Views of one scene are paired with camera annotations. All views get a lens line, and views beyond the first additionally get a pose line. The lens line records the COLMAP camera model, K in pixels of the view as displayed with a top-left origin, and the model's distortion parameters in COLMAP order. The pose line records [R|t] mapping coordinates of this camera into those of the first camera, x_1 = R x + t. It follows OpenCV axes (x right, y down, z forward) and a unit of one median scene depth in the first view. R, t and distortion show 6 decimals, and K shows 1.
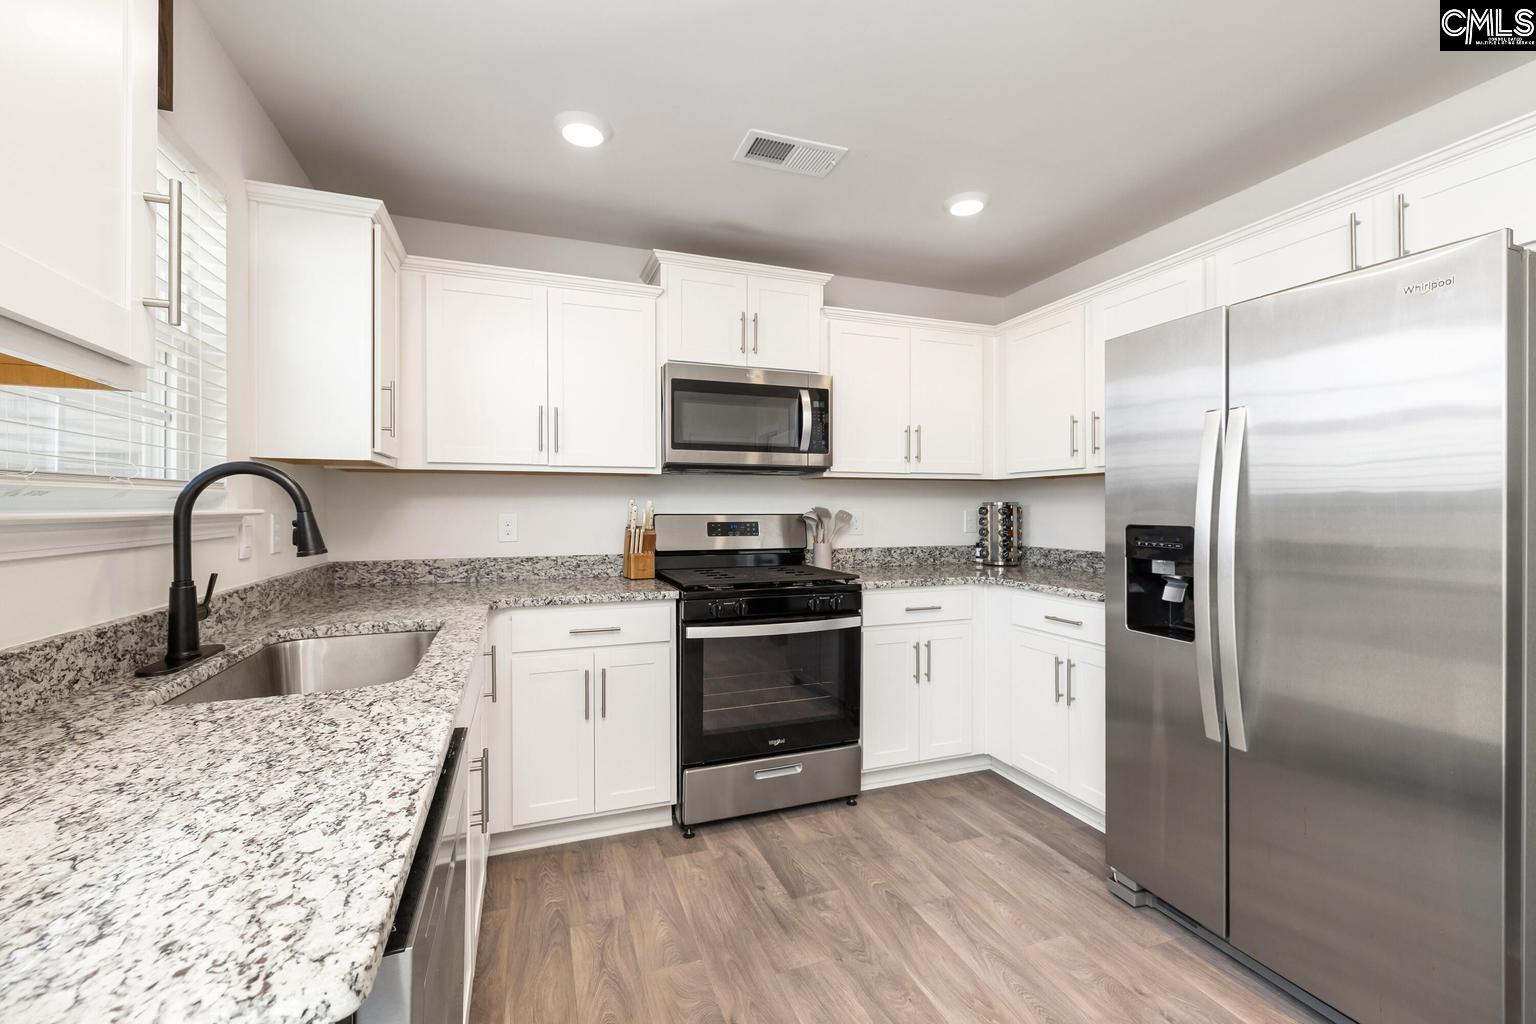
lens RADIAL K [[646.4, 0, 770.3], [0, 646.4, 511.1], [0, 0, 1]] dist [-0.000246, -0.000691]
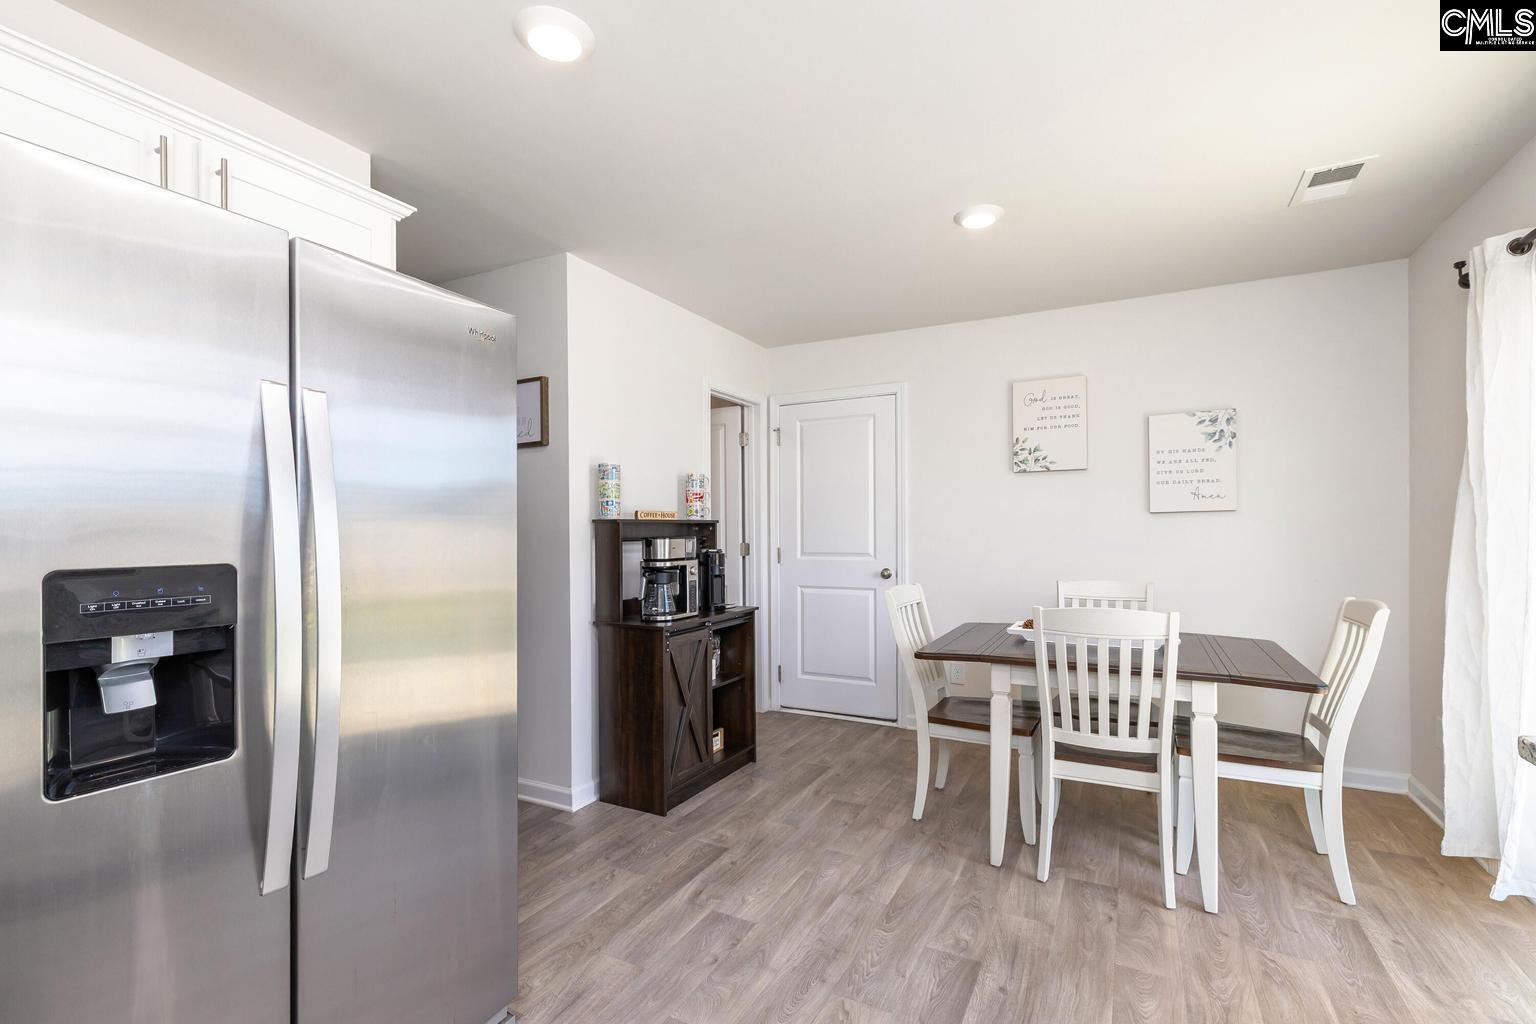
lens RADIAL K [[646.4, 0, 769.6], [0, 646.4, 519.9], [0, 0, 1]] dist [-0.000246, -0.000691]
pose [[-0.654104, 0.008713, 0.756354, -0.366924], [0.017416, 0.999842, 0.003544, -0.020746], [-0.756204, 0.015491, -0.654153, 1.438248]]
